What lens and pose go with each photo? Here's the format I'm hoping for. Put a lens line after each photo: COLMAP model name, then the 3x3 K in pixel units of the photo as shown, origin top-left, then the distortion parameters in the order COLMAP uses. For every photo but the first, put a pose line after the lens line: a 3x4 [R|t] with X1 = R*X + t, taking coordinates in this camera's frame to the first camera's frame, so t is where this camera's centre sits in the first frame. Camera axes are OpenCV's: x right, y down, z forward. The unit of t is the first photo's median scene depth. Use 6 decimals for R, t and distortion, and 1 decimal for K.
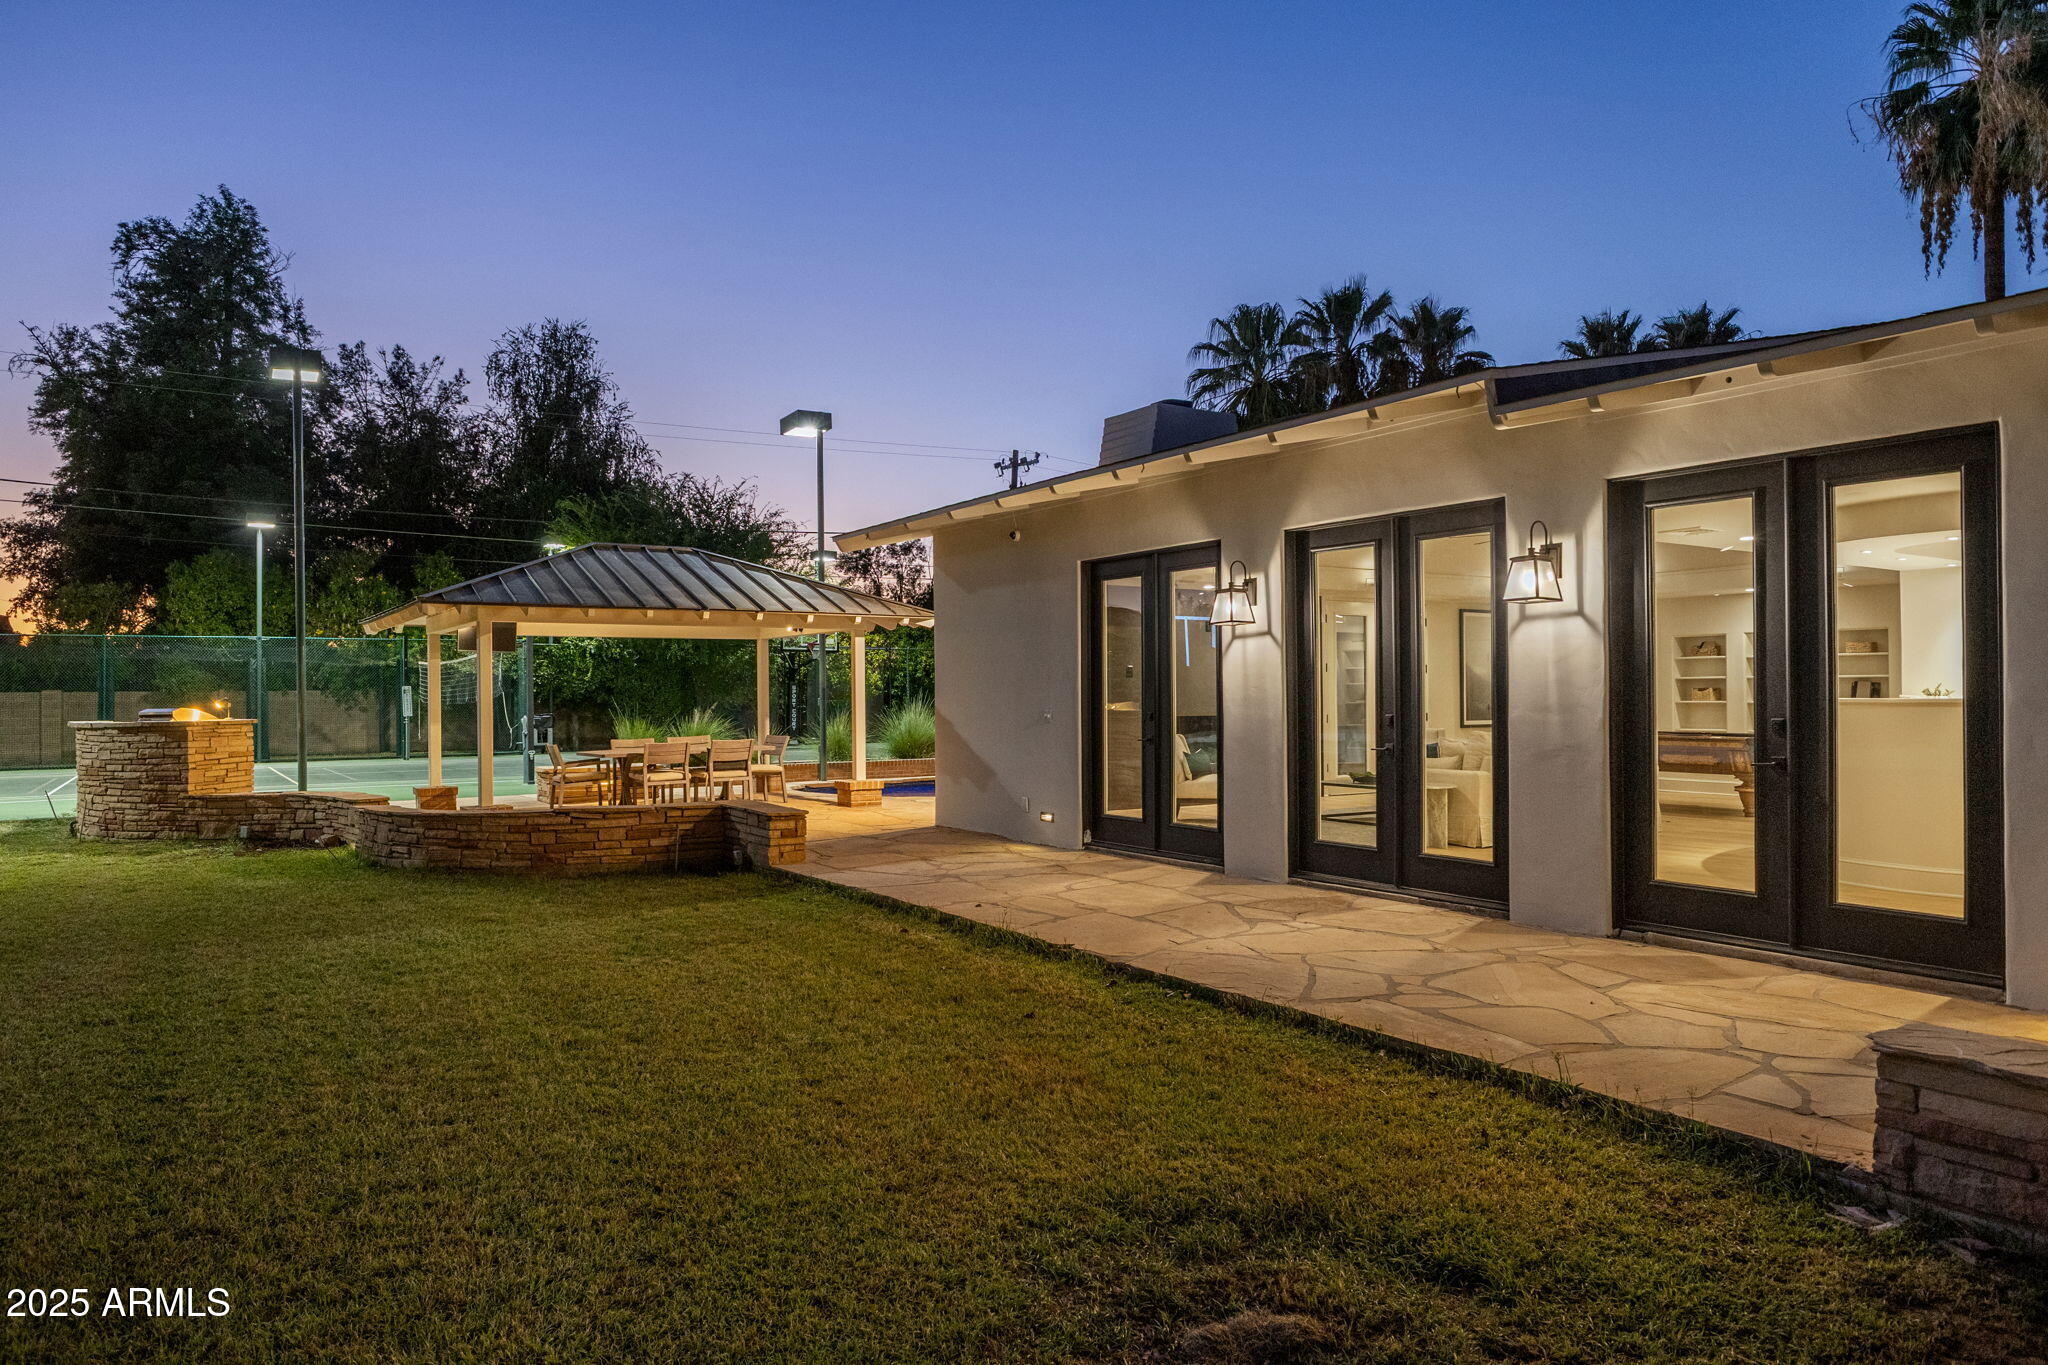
lens RADIAL K [[1302.4, 0, 1029.3], [0, 1302.4, 680.2], [0, 0, 1]] dist [0.007148, -0.003485]
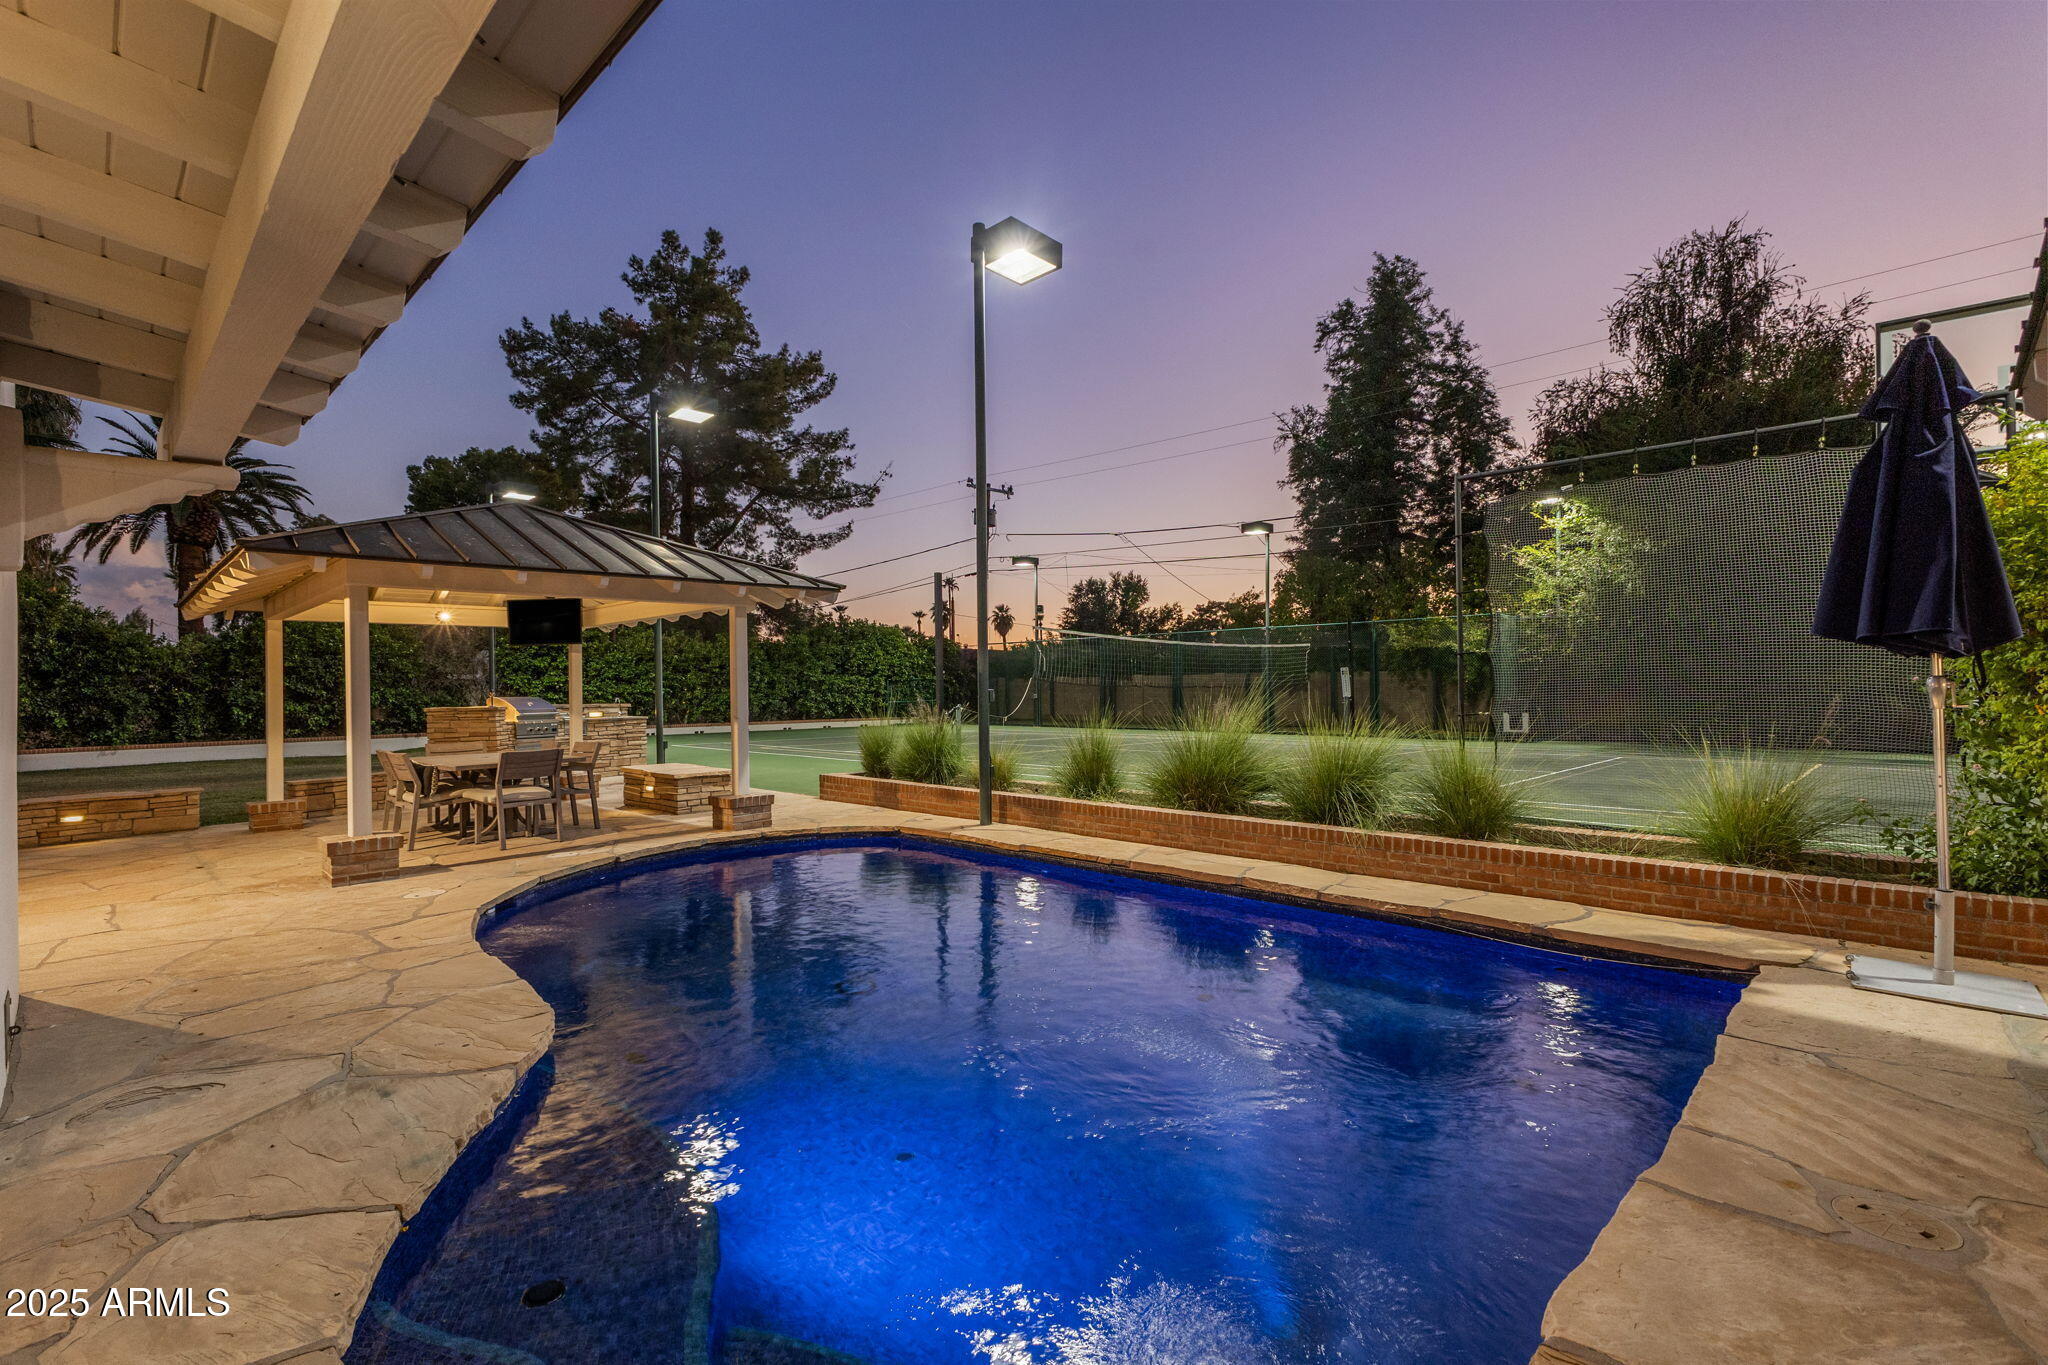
lens RADIAL K [[922.1, 0, 1021.8], [0, 922.1, 676.0], [0, 0, 1]] dist [-0.004558, 0.000233]
pose [[0.214378, -0.002278, -0.976748, 0.133128], [0.019186, 0.999814, 0.001879, 0.003728], [0.976562, -0.019143, 0.214382, 0.455311]]
